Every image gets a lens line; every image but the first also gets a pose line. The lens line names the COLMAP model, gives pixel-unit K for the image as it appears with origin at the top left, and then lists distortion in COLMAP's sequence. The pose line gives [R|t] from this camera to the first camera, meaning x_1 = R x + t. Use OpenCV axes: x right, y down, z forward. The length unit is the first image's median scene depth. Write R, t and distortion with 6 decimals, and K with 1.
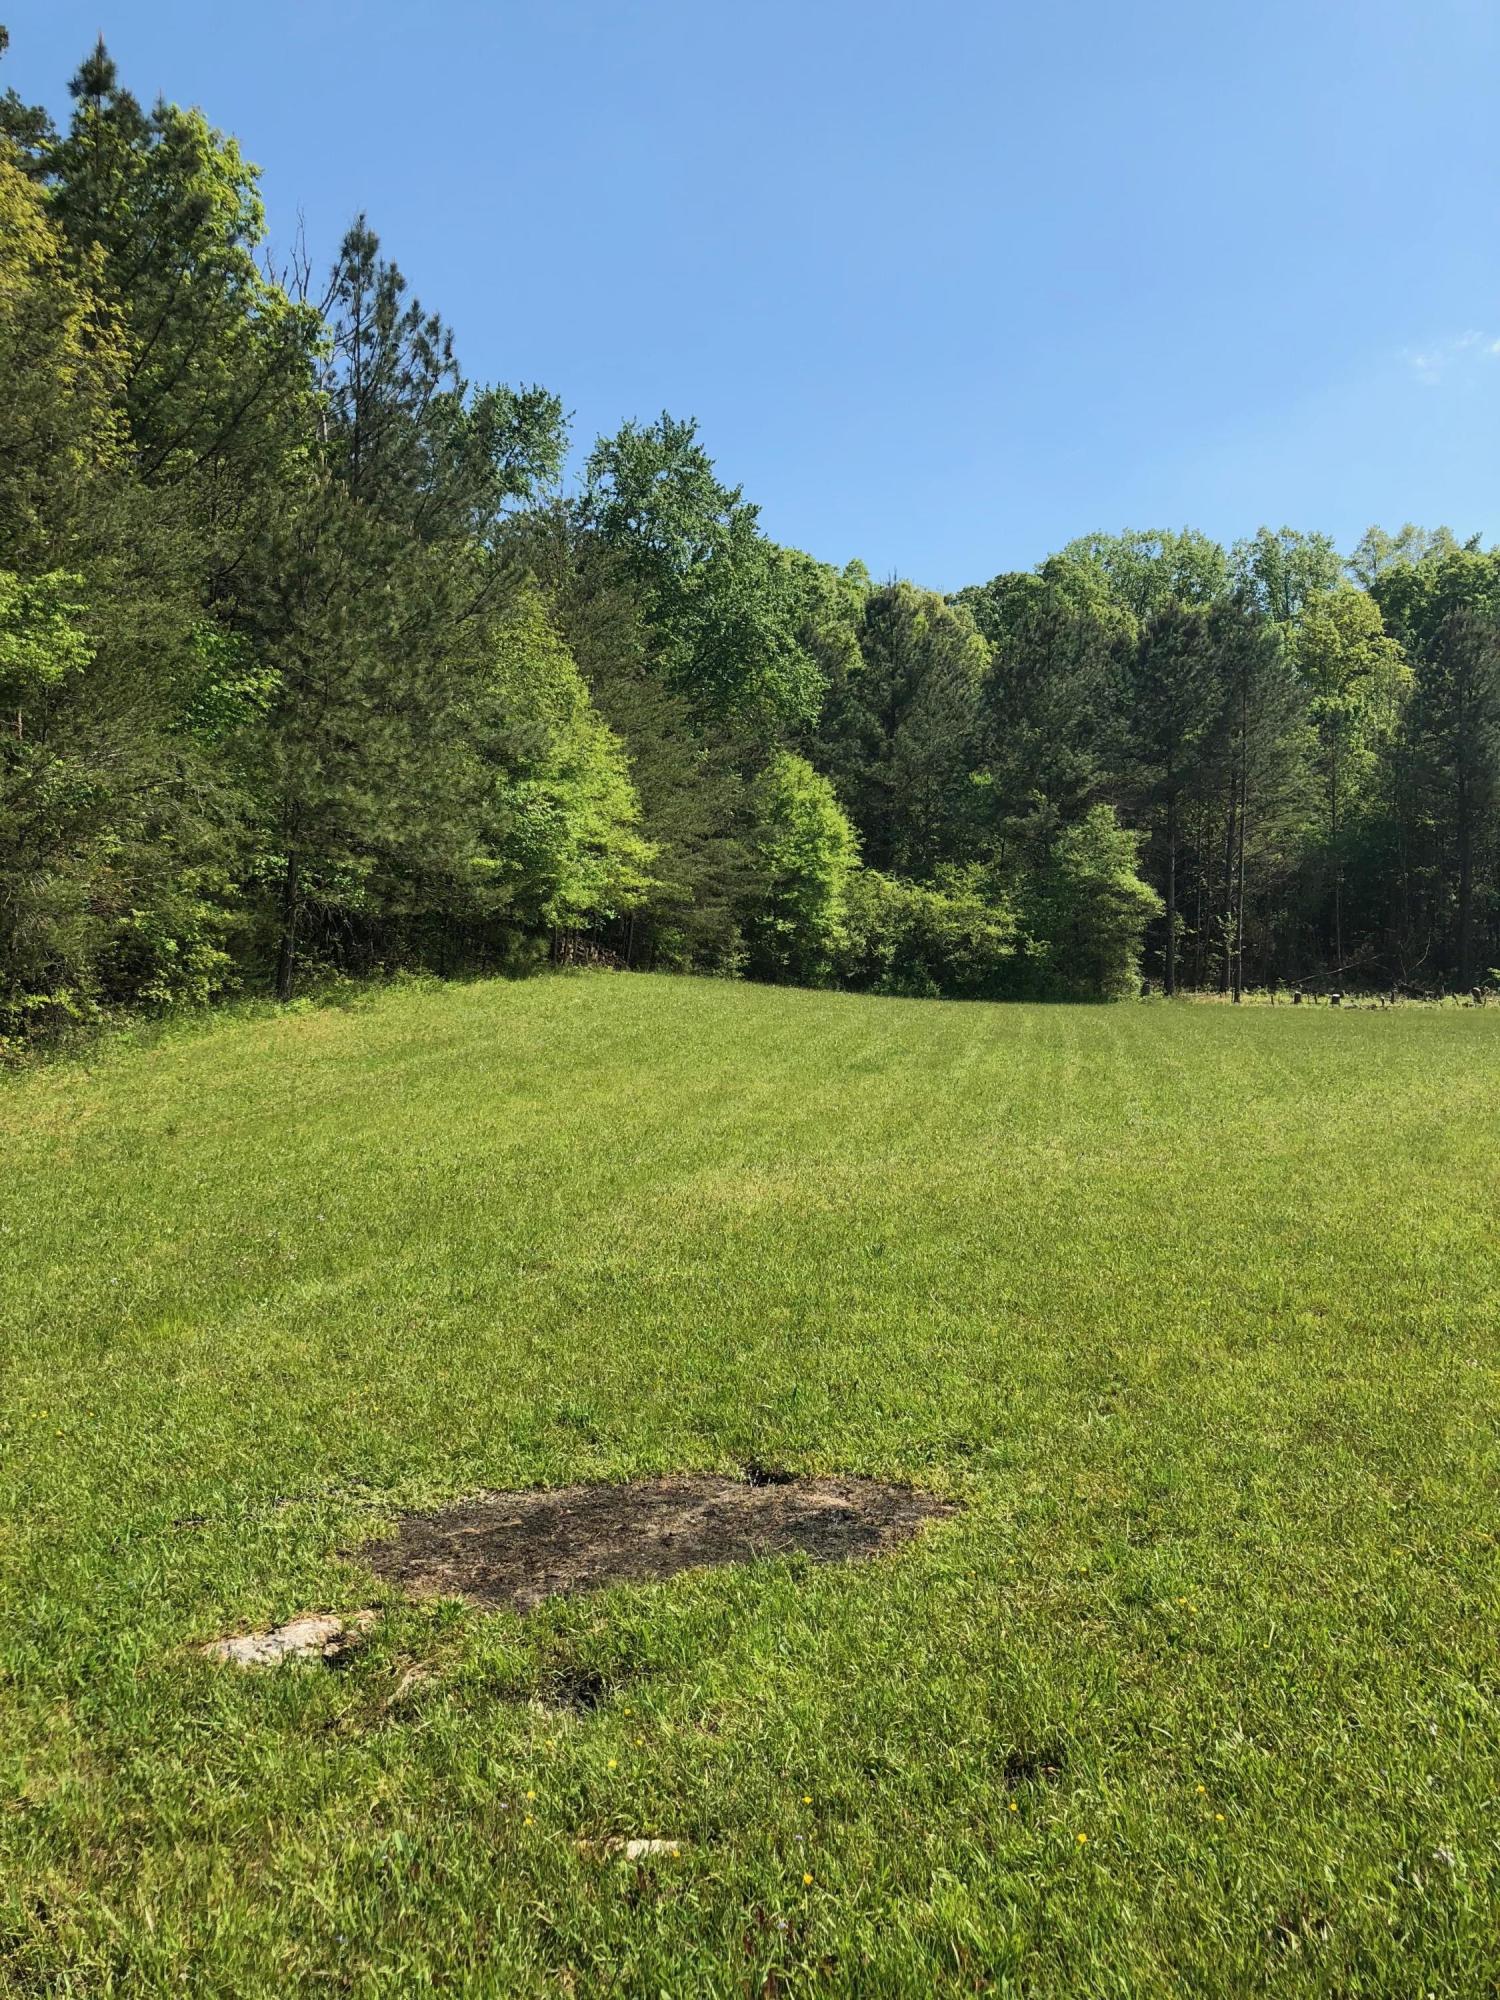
lens RADIAL K [[1600.3, 0, 760.4], [0, 1600.3, 996.9], [0, 0, 1]] dist [-0.016102, 0.000297]
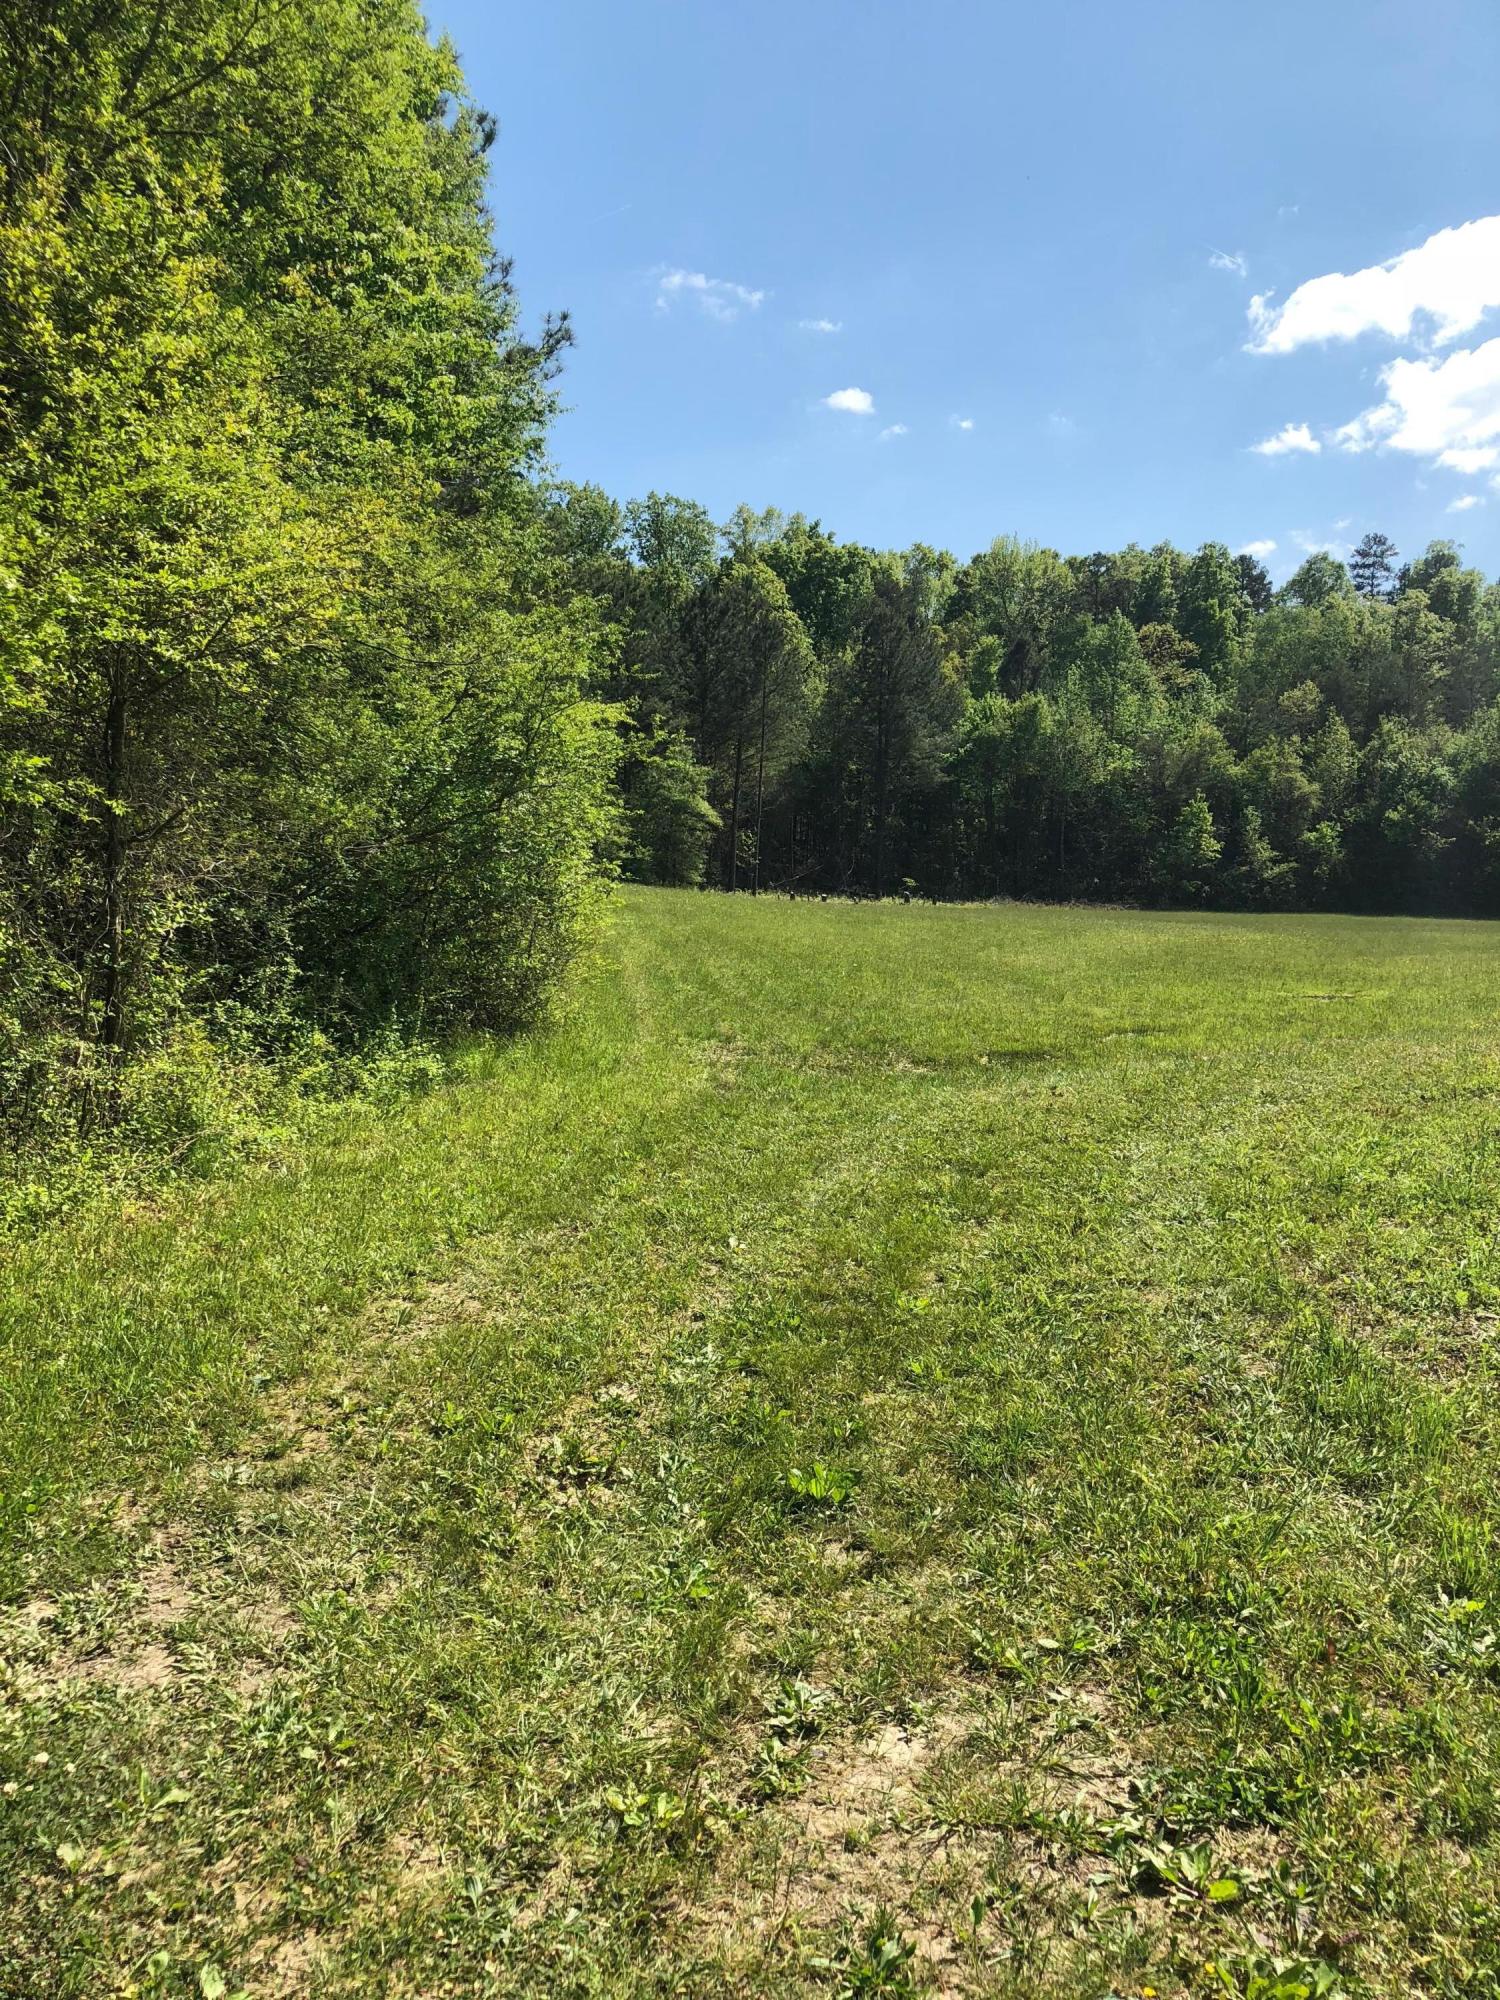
lens RADIAL K [[1600.3, 0, 760.4], [0, 1600.3, 996.9], [0, 0, 1]] dist [-0.016102, 0.000297]
pose [[0.891948, -0.012186, 0.451973, -0.305032], [-0.015447, 0.998232, 0.057399, 0.007930], [-0.451874, -0.058178, 0.890183, -0.186473]]
